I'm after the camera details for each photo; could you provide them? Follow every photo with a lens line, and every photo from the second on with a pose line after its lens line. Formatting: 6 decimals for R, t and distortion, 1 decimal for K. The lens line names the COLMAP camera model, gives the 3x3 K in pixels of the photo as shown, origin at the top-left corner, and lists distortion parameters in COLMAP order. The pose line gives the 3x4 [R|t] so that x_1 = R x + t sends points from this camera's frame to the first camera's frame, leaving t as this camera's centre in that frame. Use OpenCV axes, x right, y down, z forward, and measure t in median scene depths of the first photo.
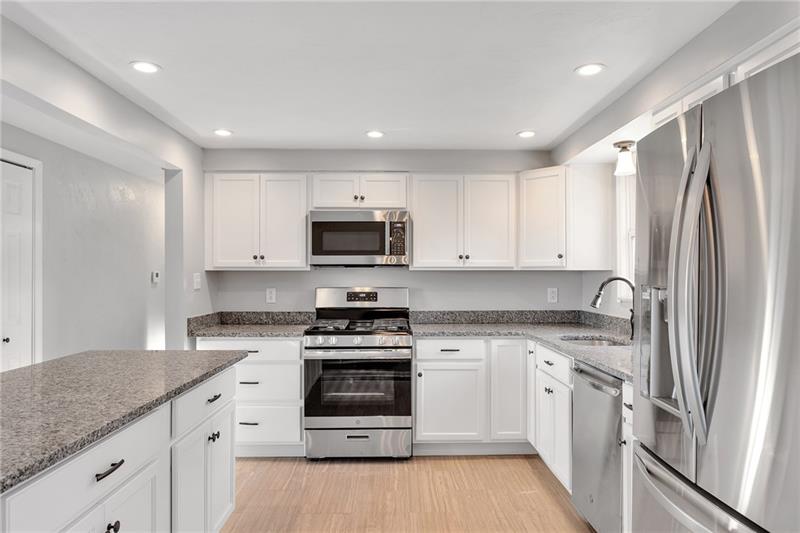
lens RADIAL K [[537.4, 0, 396.2], [0, 537.4, 268.0], [0, 0, 1]] dist [-0.006421, 0.002742]
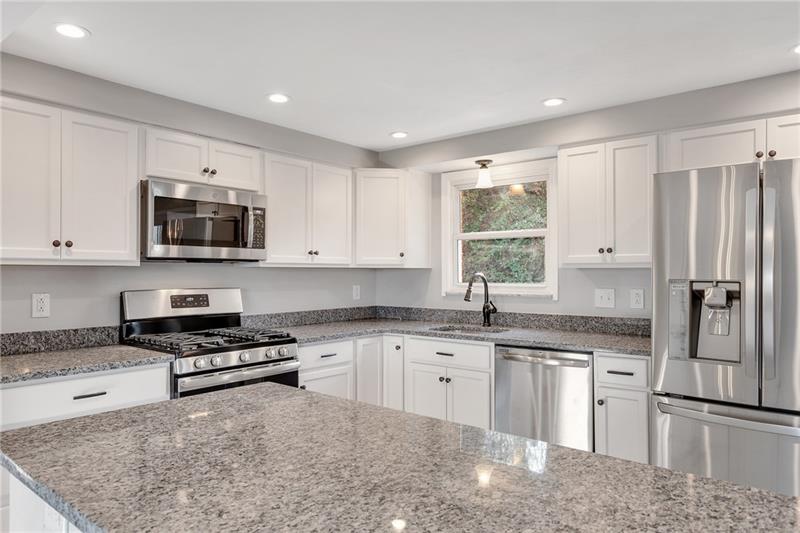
lens RADIAL K [[537.4, 0, 400.5], [0, 537.4, 268.5], [0, 0, 1]] dist [-0.006421, 0.002742]
pose [[0.640424, 0.006021, 0.767998, -0.477926], [-0.007665, 0.999970, -0.001448, 0.006416], [-0.767983, -0.004959, 0.640450, 0.300376]]
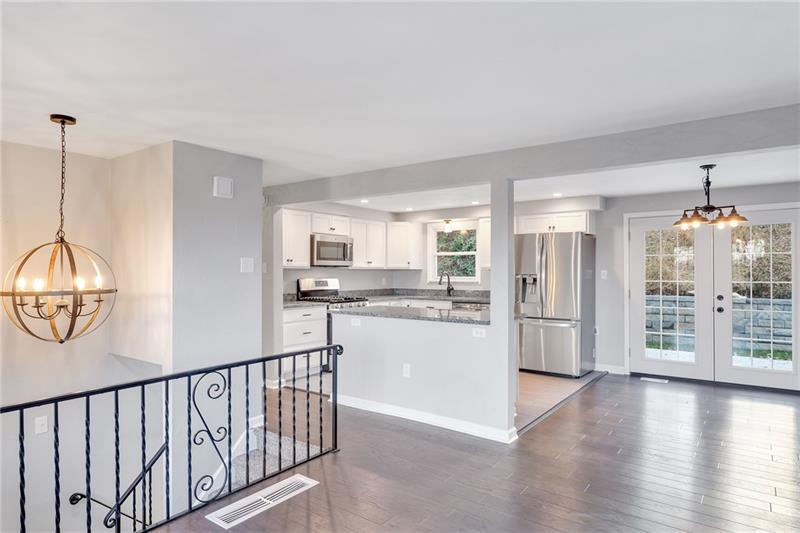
lens RADIAL K [[483.3, 0, 401.5], [0, 483.3, 270.6], [0, 0, 1]] dist [-0.006957, -0.000890]
pose [[0.598589, 0.003554, 0.801048, -1.232613], [-0.008656, 0.999960, 0.002032, 0.005570], [-0.801009, -0.008151, 0.598596, -0.164951]]
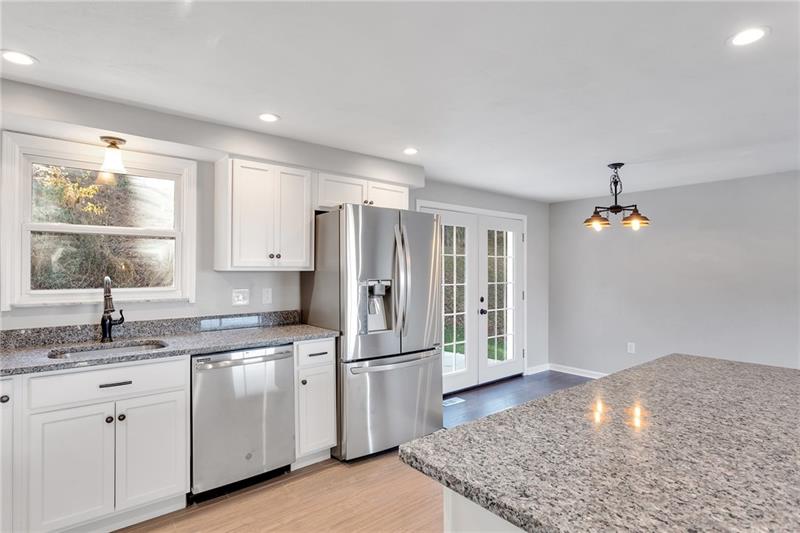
lens RADIAL K [[413.7, 0, 400.1], [0, 413.7, 267.3], [0, 0, 1]] dist [-0.007139, 0.002243]
pose [[-0.626882, 0.011612, 0.779028, -0.376260], [-0.003927, 0.999829, -0.018064, 0.007744], [-0.779104, -0.014383, -0.626729, 0.838359]]
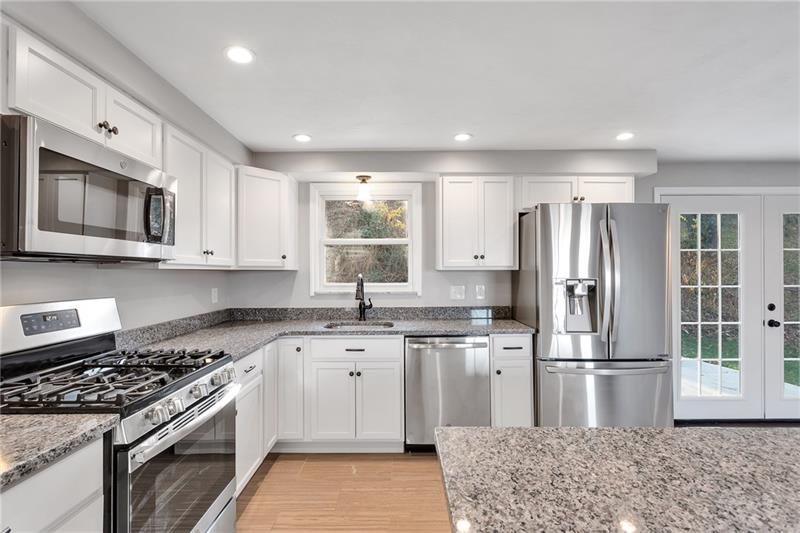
lens RADIAL K [[386.5, 0, 401.5], [0, 386.5, 268.6], [0, 0, 1]] dist [-0.000311, 0.001306]
pose [[0.003548, 0.008707, 0.999956, -0.438141], [-0.006076, 0.999944, -0.008685, 0.006515], [-0.999975, -0.006045, 0.003601, 0.711375]]
